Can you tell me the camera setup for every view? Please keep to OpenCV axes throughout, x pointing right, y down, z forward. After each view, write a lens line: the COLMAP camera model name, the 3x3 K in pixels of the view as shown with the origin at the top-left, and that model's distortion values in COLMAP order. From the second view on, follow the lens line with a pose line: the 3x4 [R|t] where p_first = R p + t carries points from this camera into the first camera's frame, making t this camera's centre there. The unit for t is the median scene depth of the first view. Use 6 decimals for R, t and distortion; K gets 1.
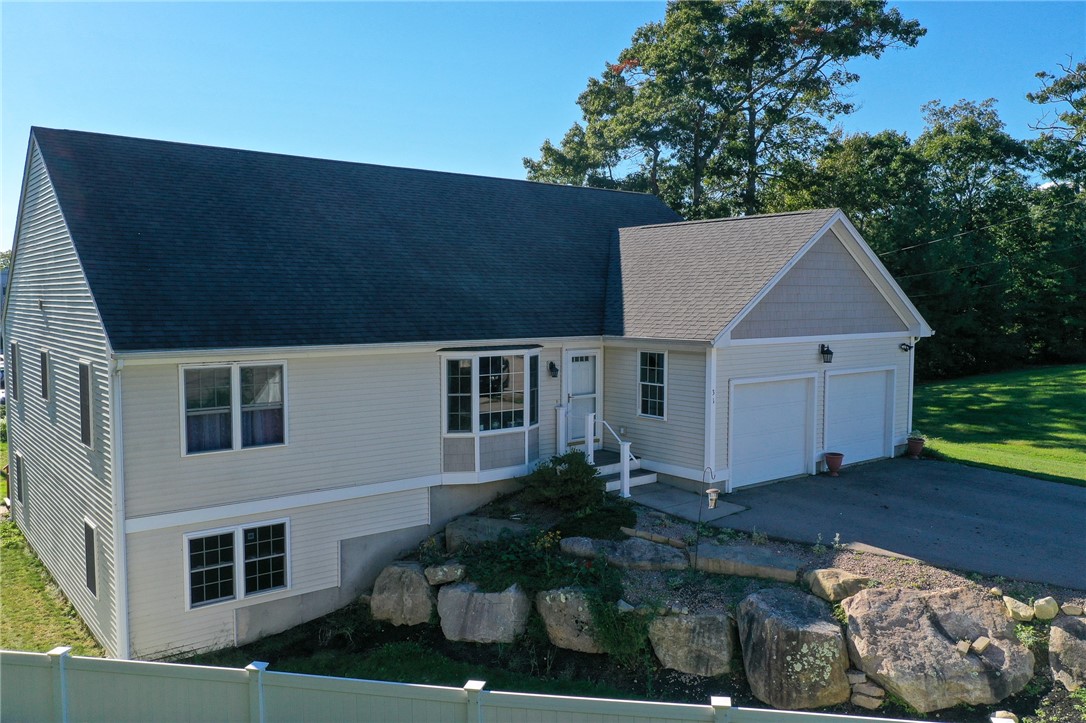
lens RADIAL K [[857.5, 0, 537.2], [0, 857.5, 361.5], [0, 0, 1]] dist [0.018092, 0.000150]
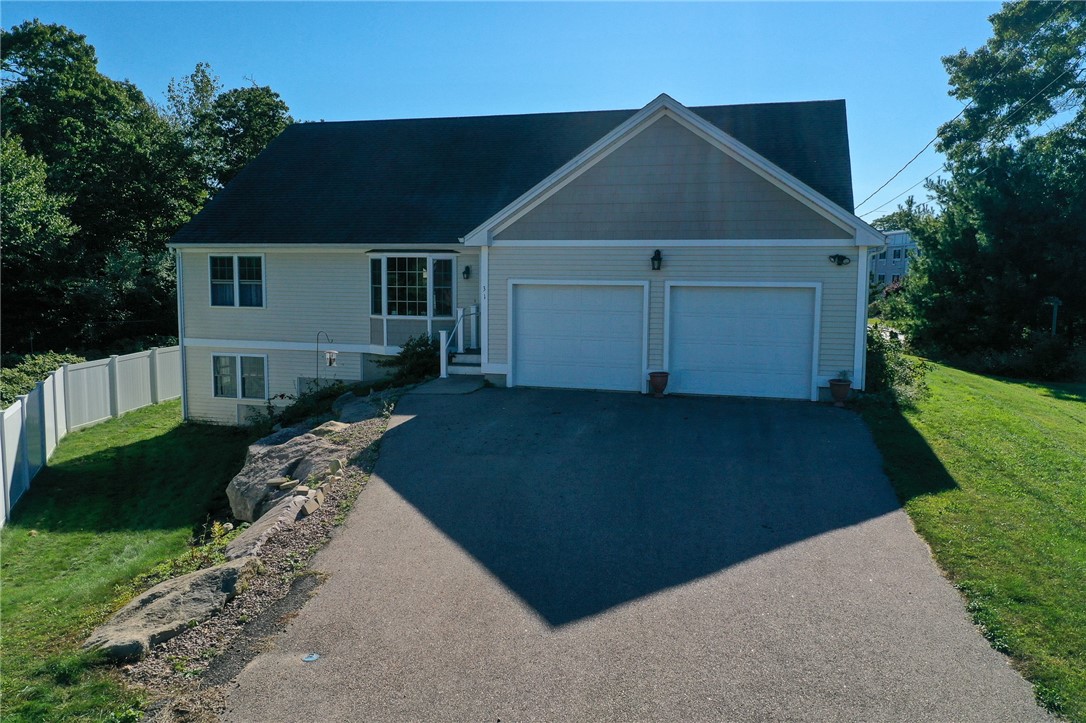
lens RADIAL K [[857.5, 0, 537.2], [0, 857.5, 361.5], [0, 0, 1]] dist [0.018092, 0.000150]
pose [[0.587968, 0.091345, -0.803710, 1.162768], [-0.066052, 0.995707, 0.064845, 0.054531], [0.806183, 0.014960, 0.591477, 0.434203]]
